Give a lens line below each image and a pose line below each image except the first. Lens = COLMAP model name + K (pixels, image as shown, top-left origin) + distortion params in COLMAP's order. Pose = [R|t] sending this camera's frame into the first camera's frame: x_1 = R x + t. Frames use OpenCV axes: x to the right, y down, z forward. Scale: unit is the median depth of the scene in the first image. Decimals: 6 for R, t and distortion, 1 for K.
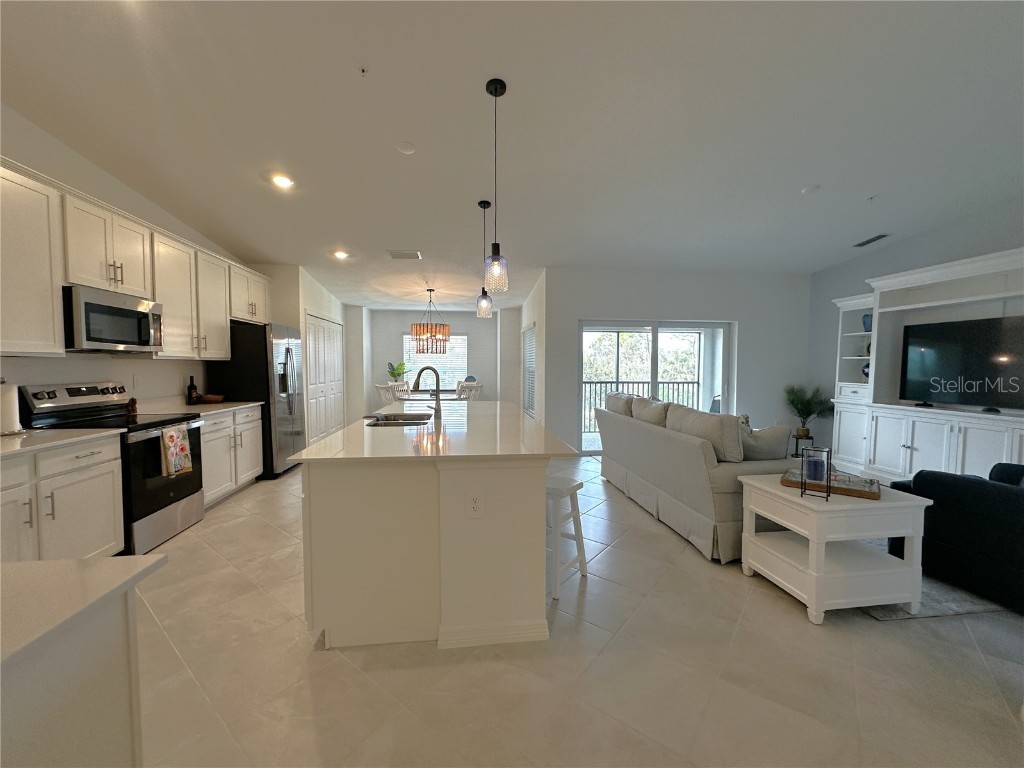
lens RADIAL K [[410.2, 0, 509.9], [0, 410.2, 380.2], [0, 0, 1]] dist [0.002221, 0.000156]
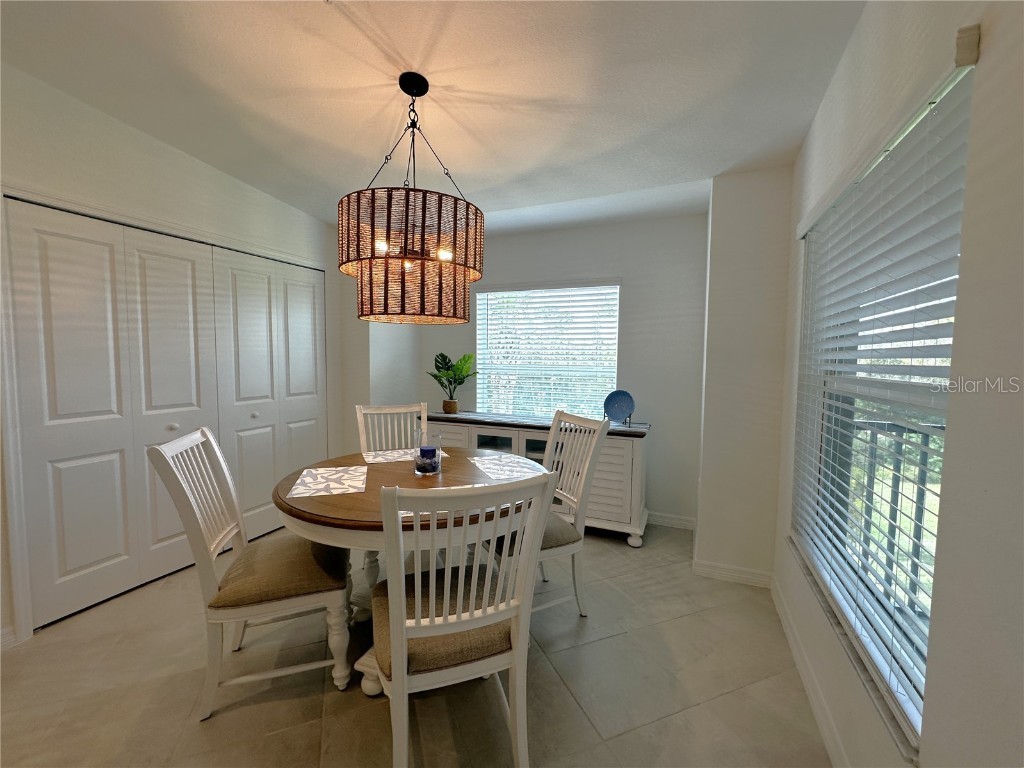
lens RADIAL K [[427.1, 0, 512.0], [0, 427.1, 384.0], [0, 0, 1]] dist [-0.001051, -0.000032]
pose [[0.872523, 0.034982, -0.487319, 0.009924], [-0.025584, 0.999336, 0.025930, -0.043005], [0.487902, -0.010157, 0.872839, 1.110572]]
